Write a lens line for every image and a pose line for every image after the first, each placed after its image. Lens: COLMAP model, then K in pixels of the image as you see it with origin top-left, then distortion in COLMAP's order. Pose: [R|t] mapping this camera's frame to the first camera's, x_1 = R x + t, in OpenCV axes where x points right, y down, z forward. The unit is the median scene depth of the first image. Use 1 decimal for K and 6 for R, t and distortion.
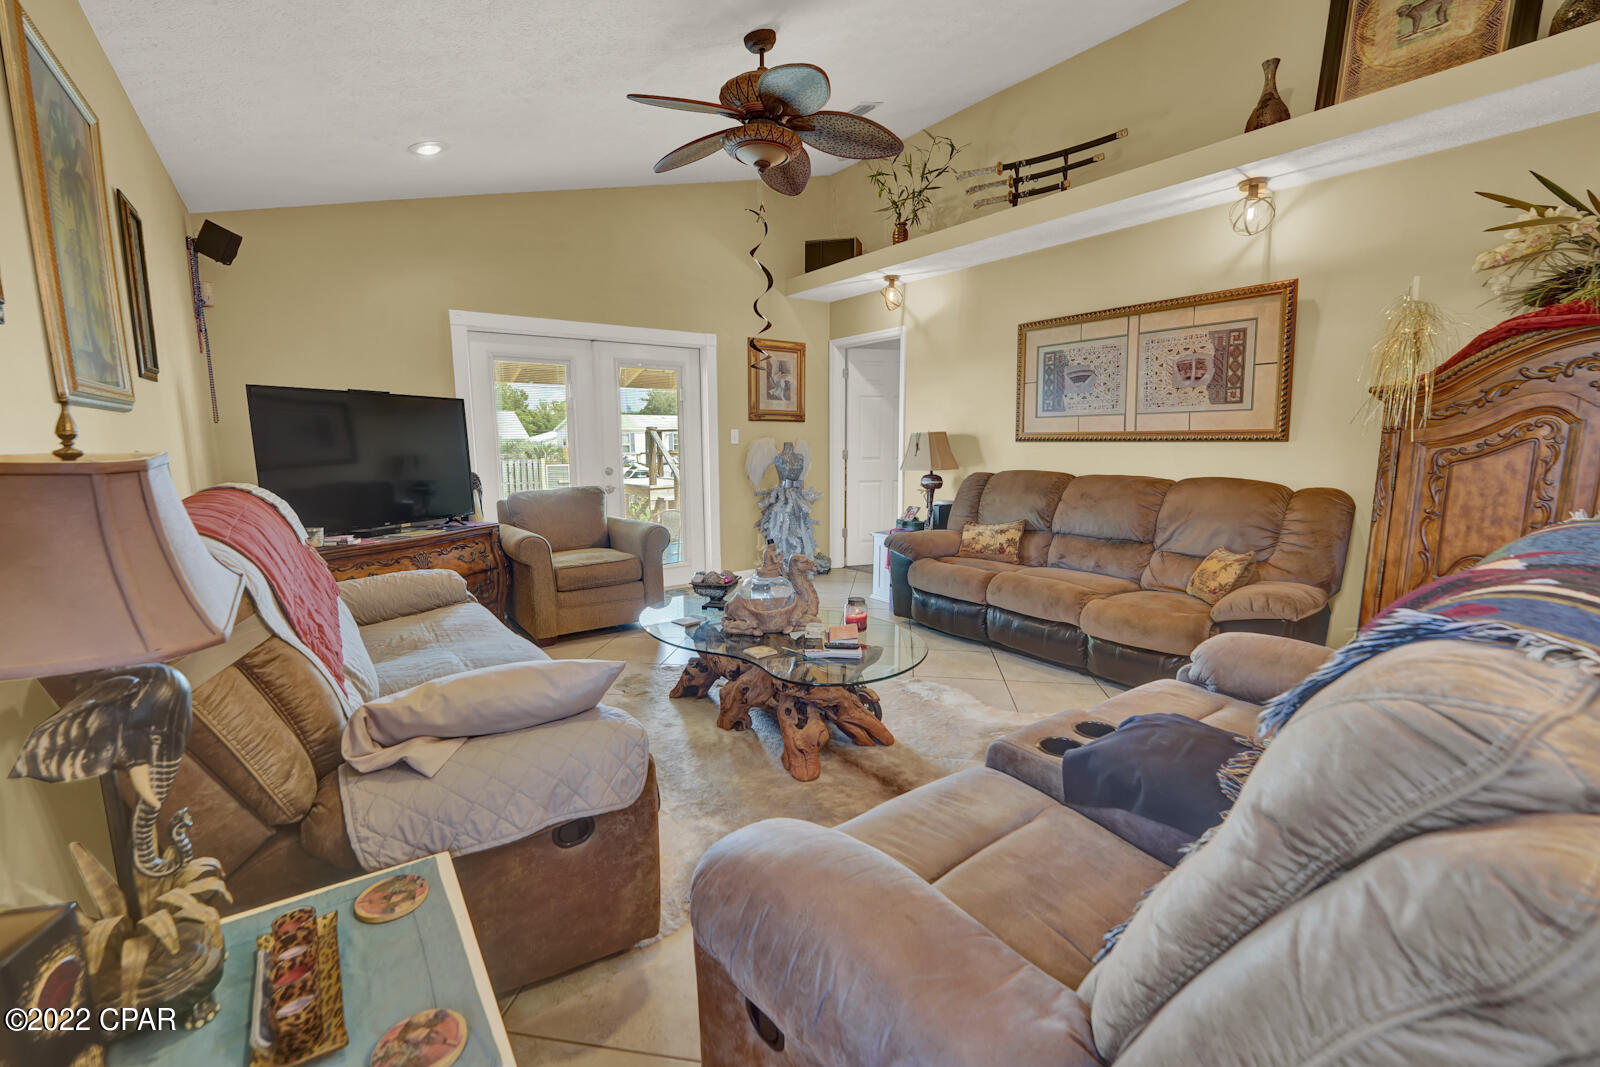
lens RADIAL K [[669.2, 0, 797.6], [0, 669.2, 538.6], [0, 0, 1]] dist [-0.024983, 0.001101]
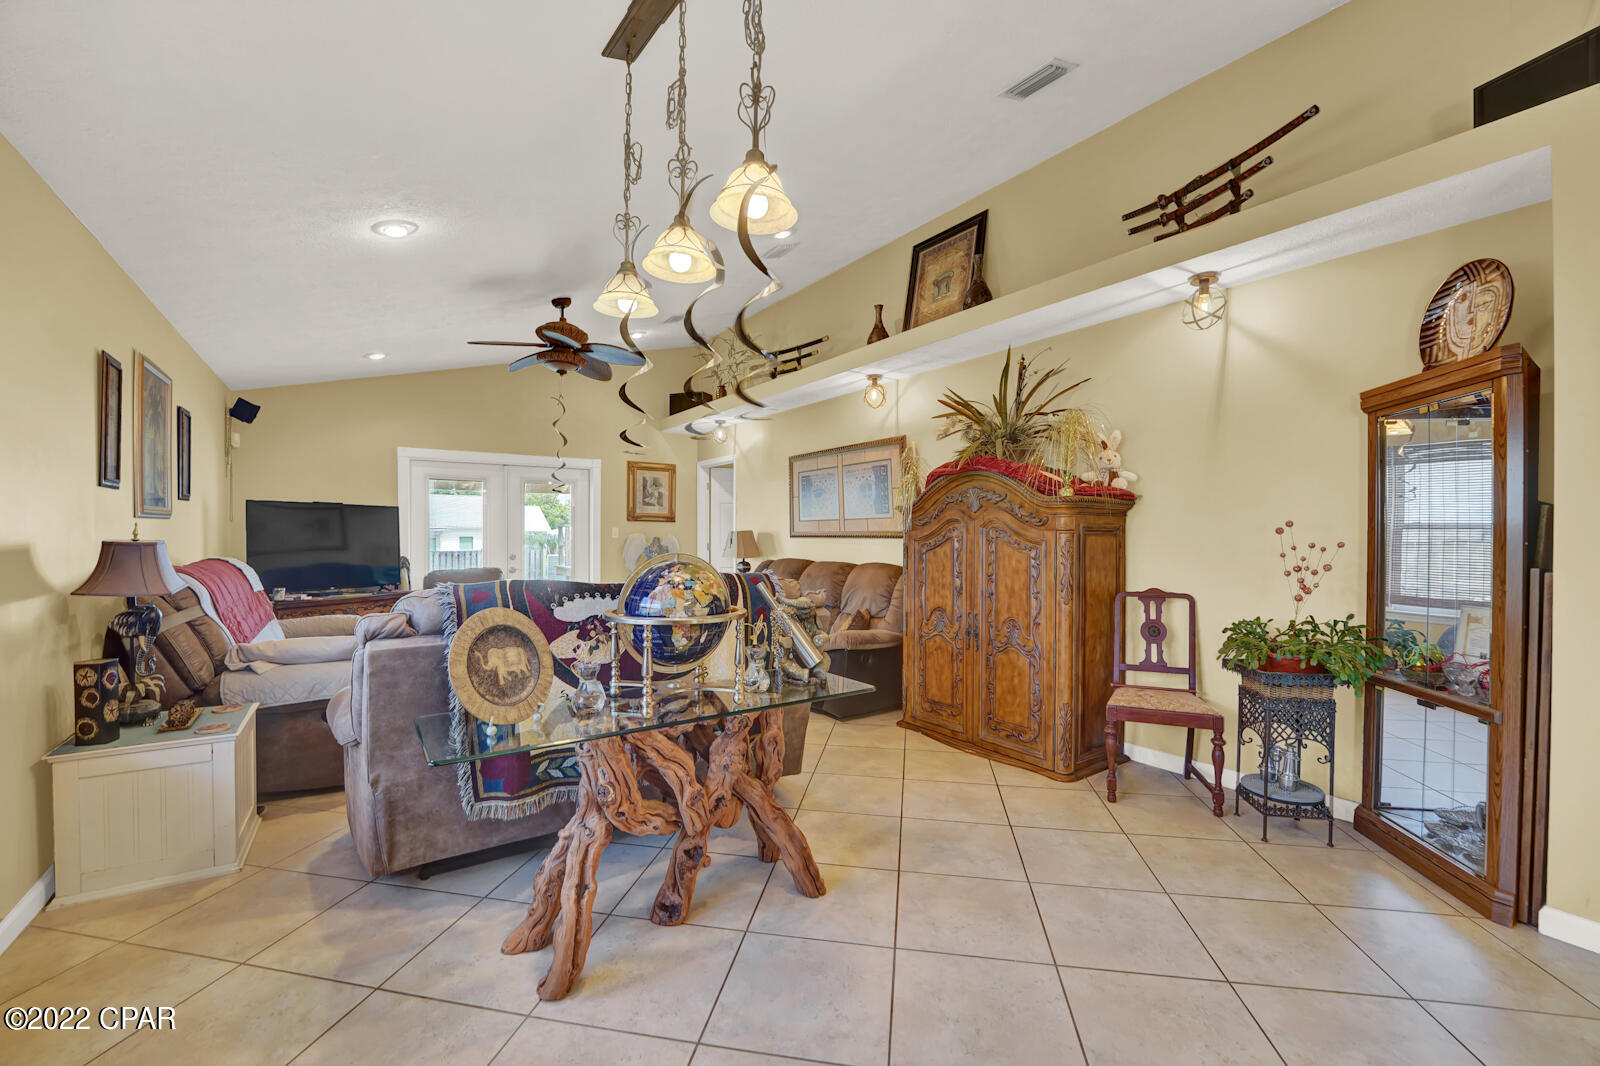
lens RADIAL K [[649.5, 0, 795.9], [0, 649.5, 537.9], [0, 0, 1]] dist [-0.027439, 0.001674]
pose [[0.999412, 0.007873, -0.033386, 0.466884], [-0.012494, 0.989992, -0.140567, 0.053828], [0.031945, 0.140902, 0.989508, -0.413264]]
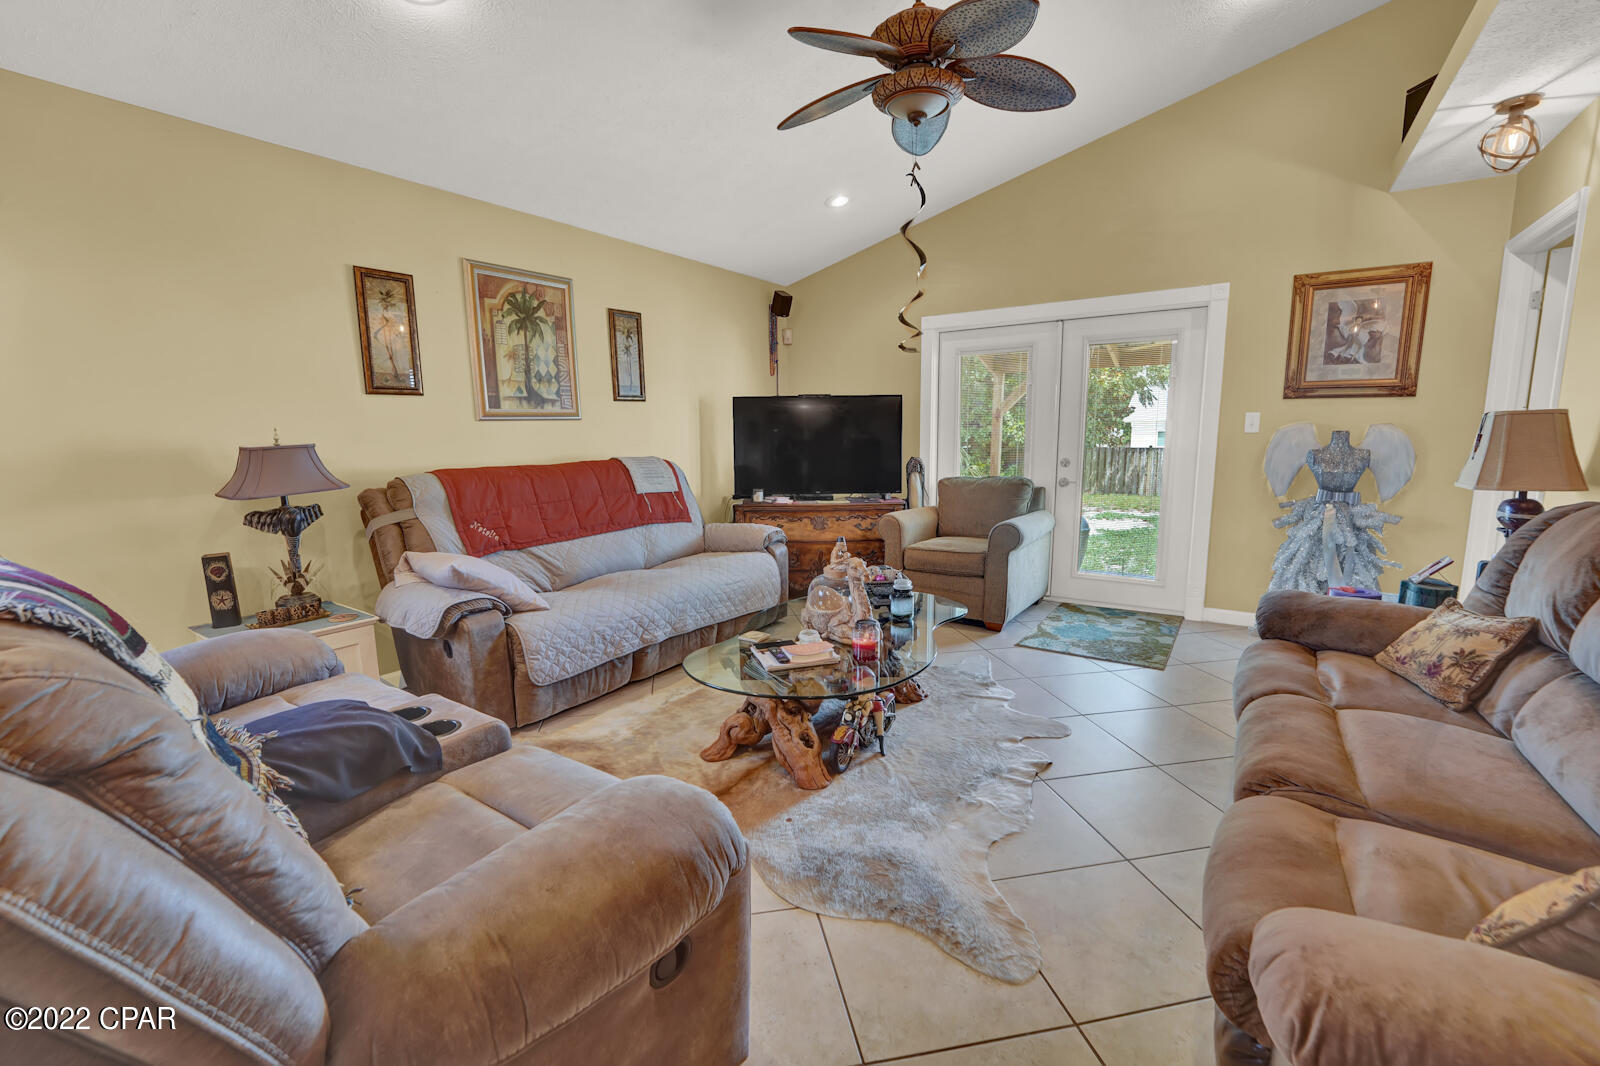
lens RADIAL K [[669.2, 0, 794.9], [0, 669.2, 545.4], [0, 0, 1]] dist [-0.024983, 0.001101]
pose [[0.324883, 0.157607, -0.932529, 0.631235], [-0.125304, 0.984497, 0.122735, -0.073995], [0.937417, 0.076975, 0.339595, 0.473525]]
